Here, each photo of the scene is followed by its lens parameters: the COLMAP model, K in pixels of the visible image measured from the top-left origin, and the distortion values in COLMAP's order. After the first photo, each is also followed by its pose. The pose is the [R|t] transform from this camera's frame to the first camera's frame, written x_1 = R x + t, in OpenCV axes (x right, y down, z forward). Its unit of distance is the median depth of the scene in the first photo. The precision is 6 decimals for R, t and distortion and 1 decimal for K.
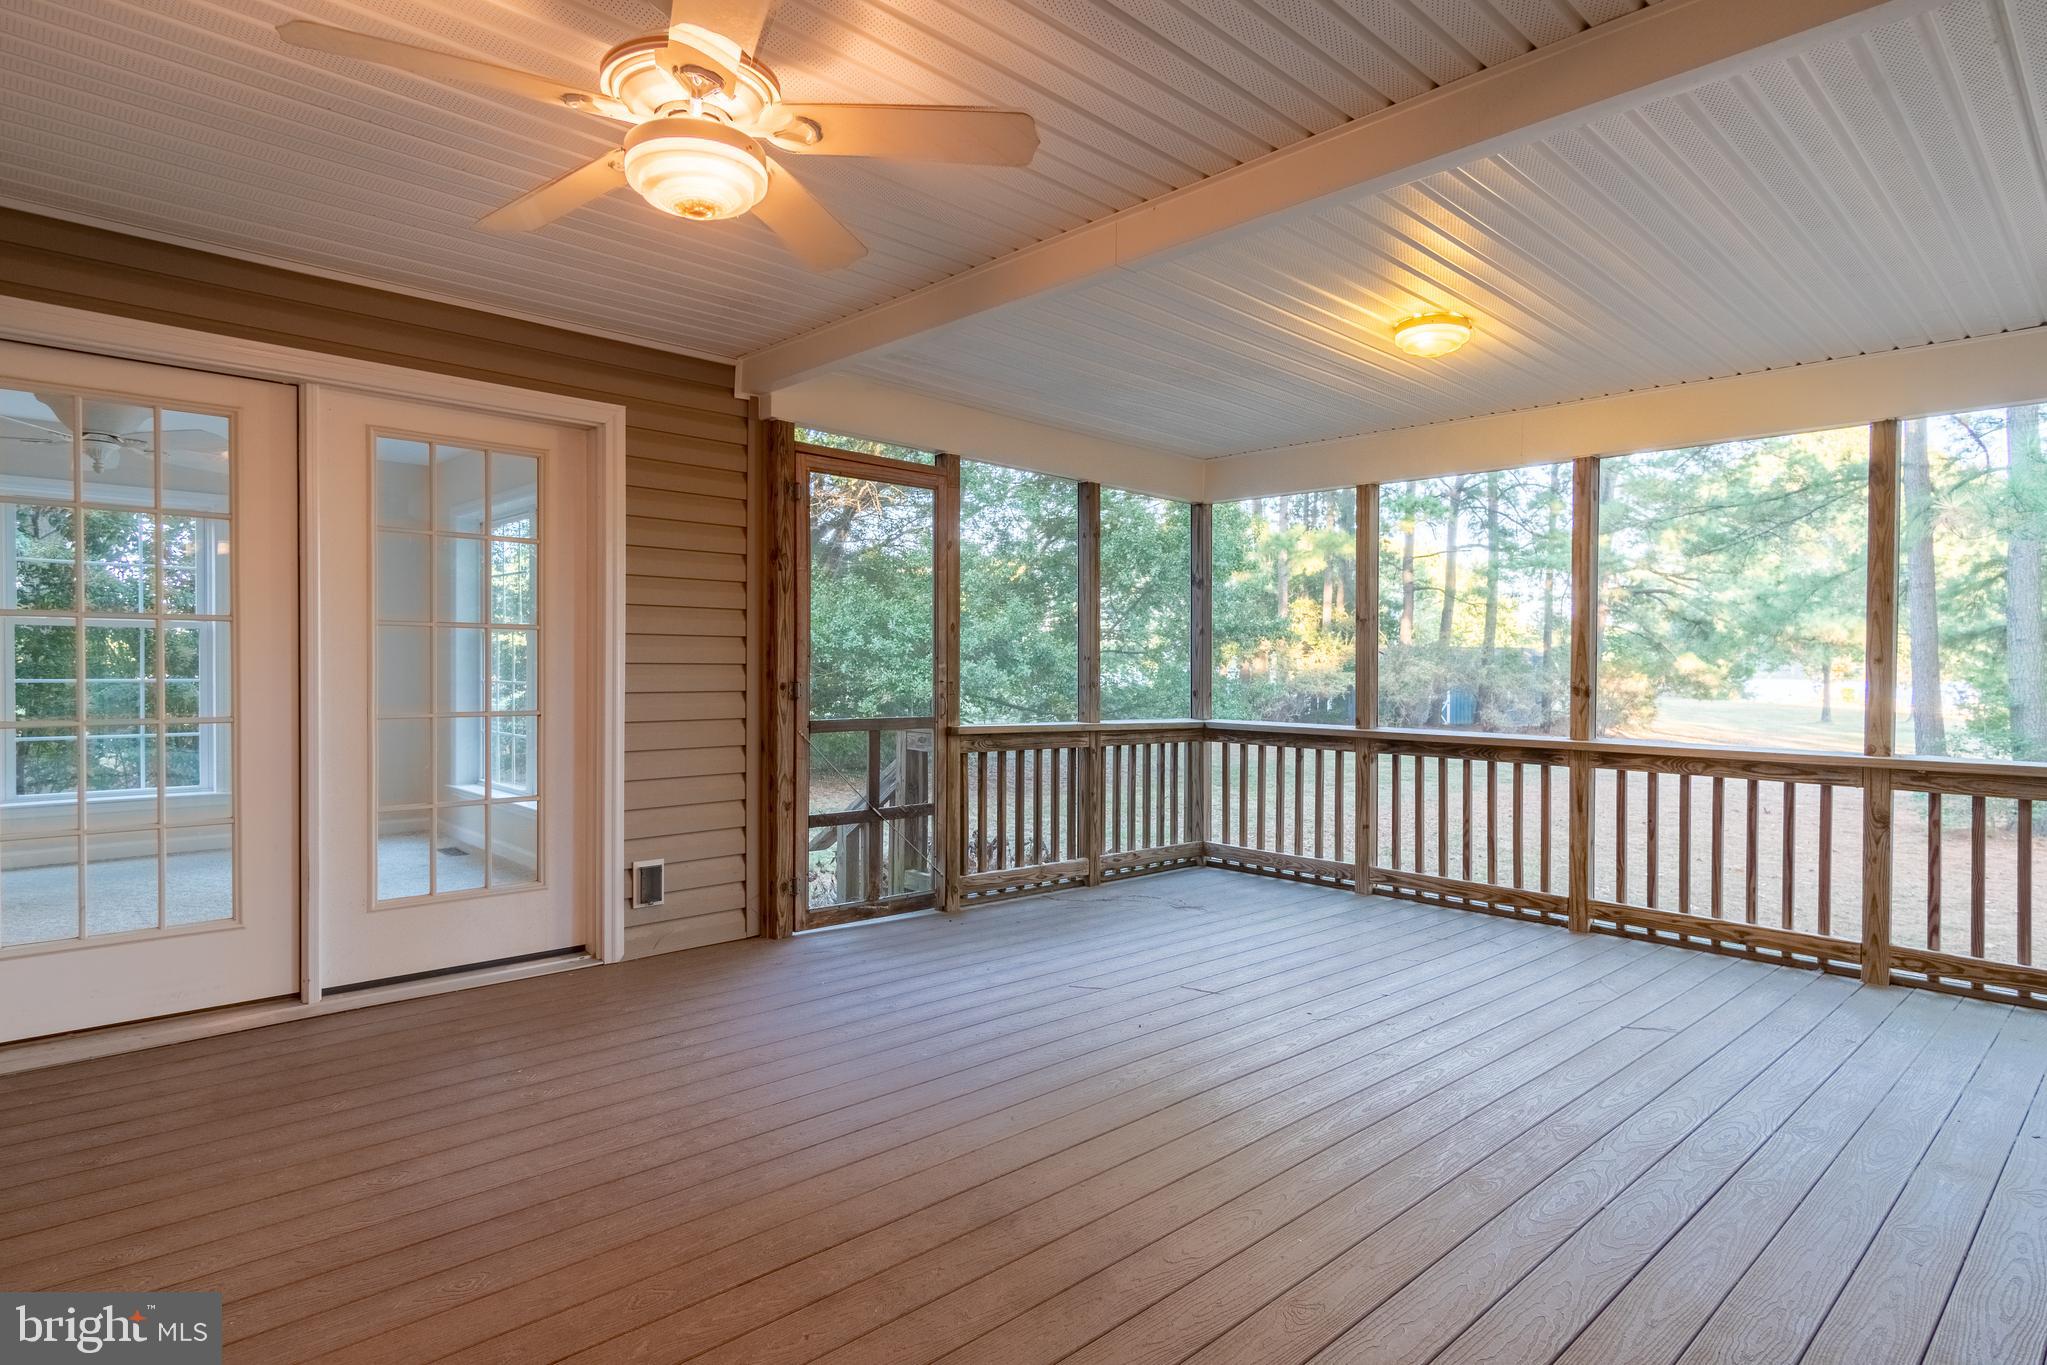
lens RADIAL K [[1090.5, 0, 1023.5], [0, 1090.5, 682.5], [0, 0, 1]] dist [-0.000846, -0.000441]
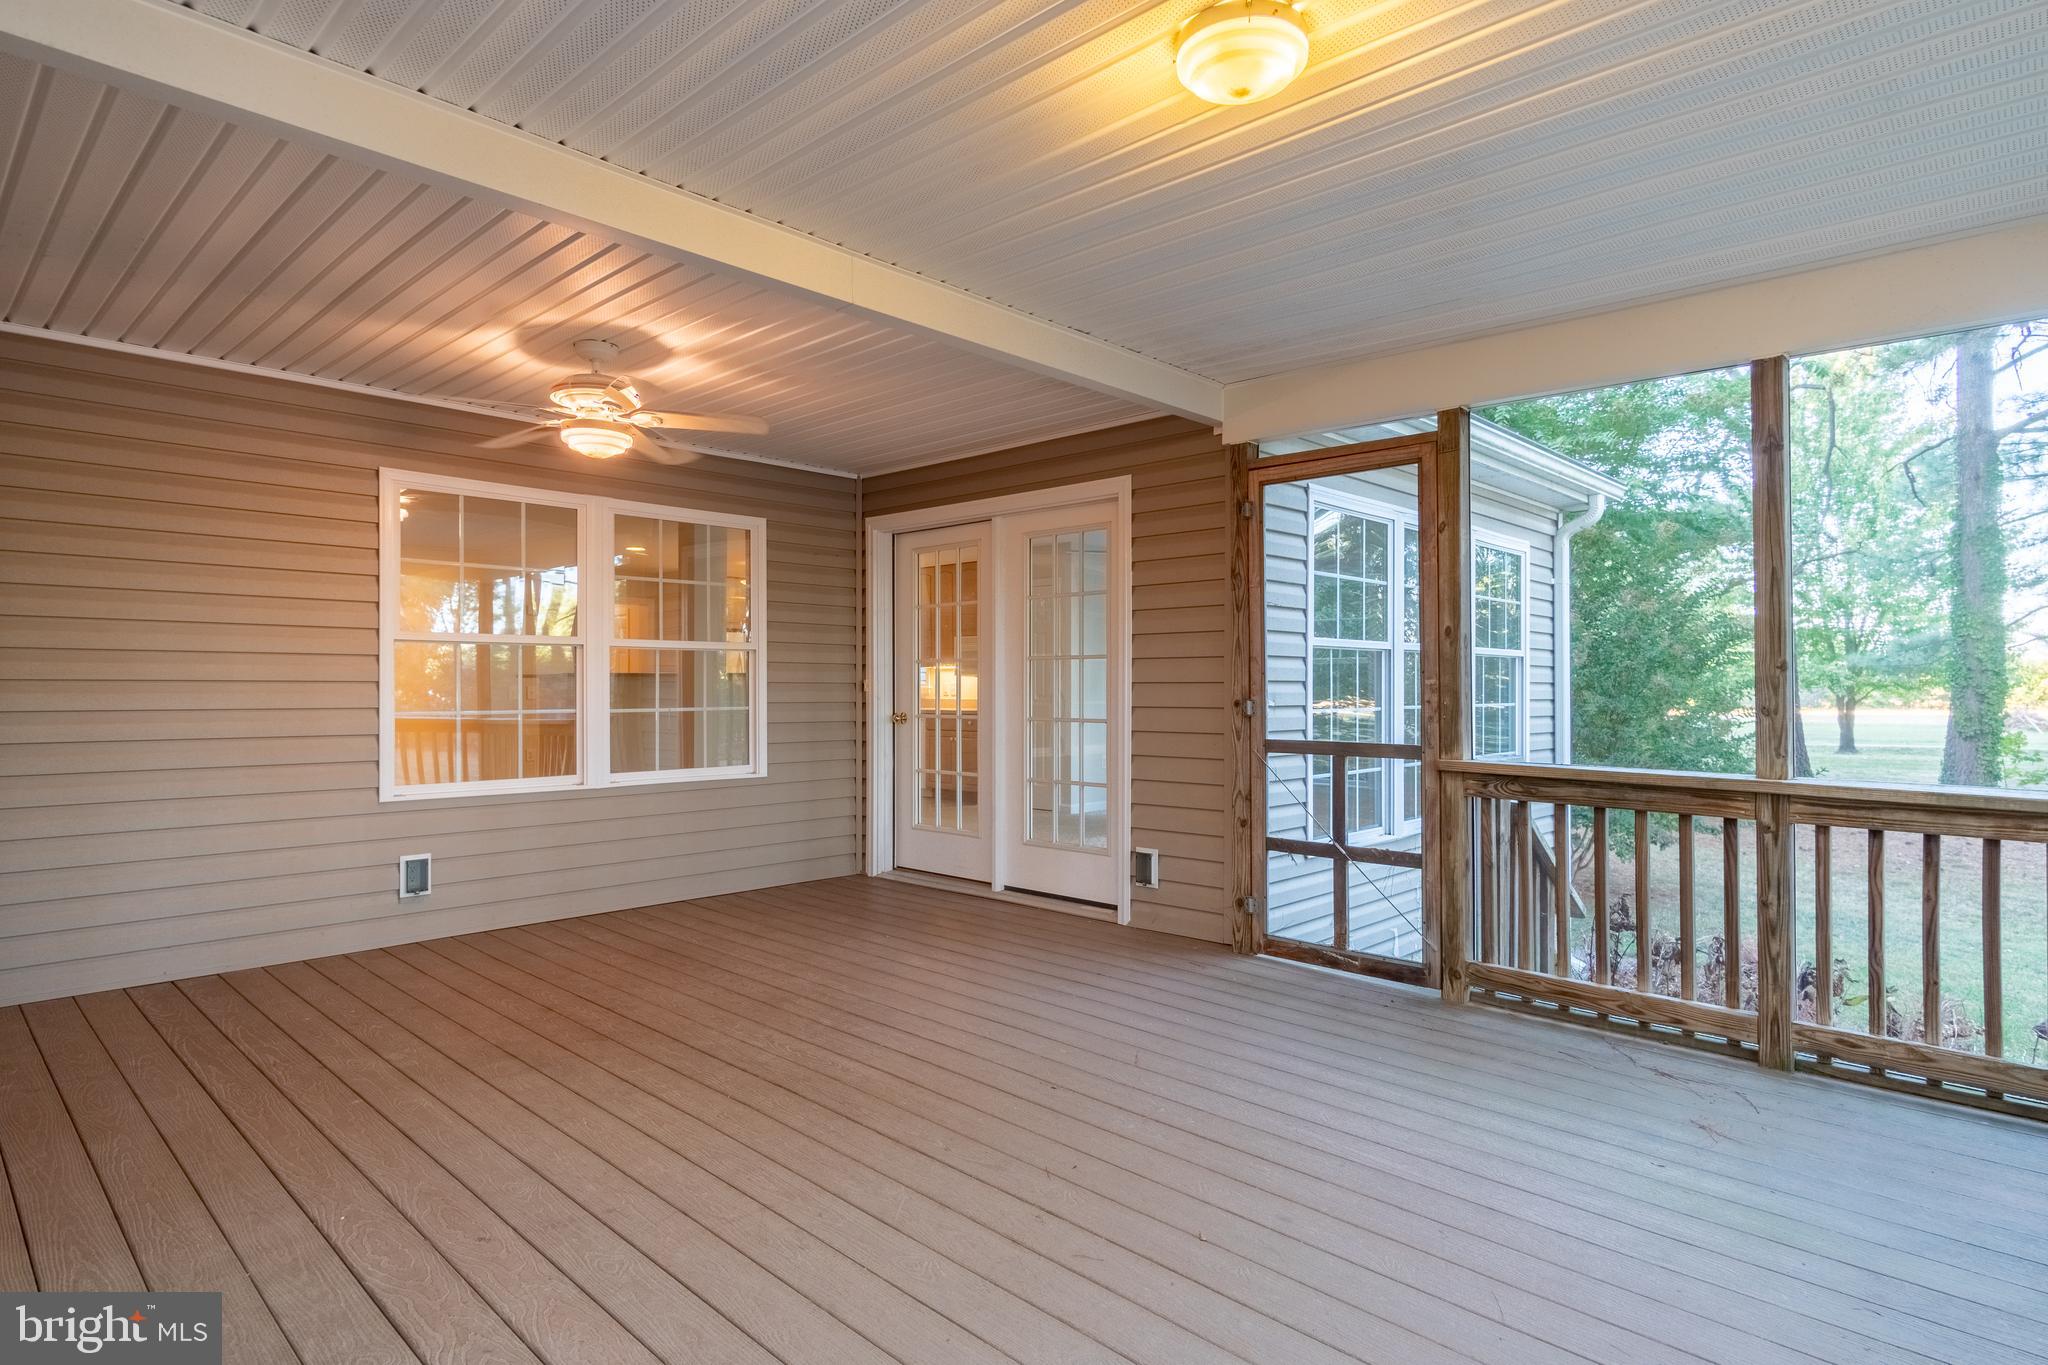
lens RADIAL K [[1075.2, 0, 1024.0], [0, 1075.2, 682.5], [0, 0, 1]] dist [0.001761, 0.000056]
pose [[0.053852, -0.016245, -0.998417, 0.831737], [-0.013343, 0.999767, -0.016986, 0.004410], [0.998460, 0.014236, 0.053623, 0.811095]]
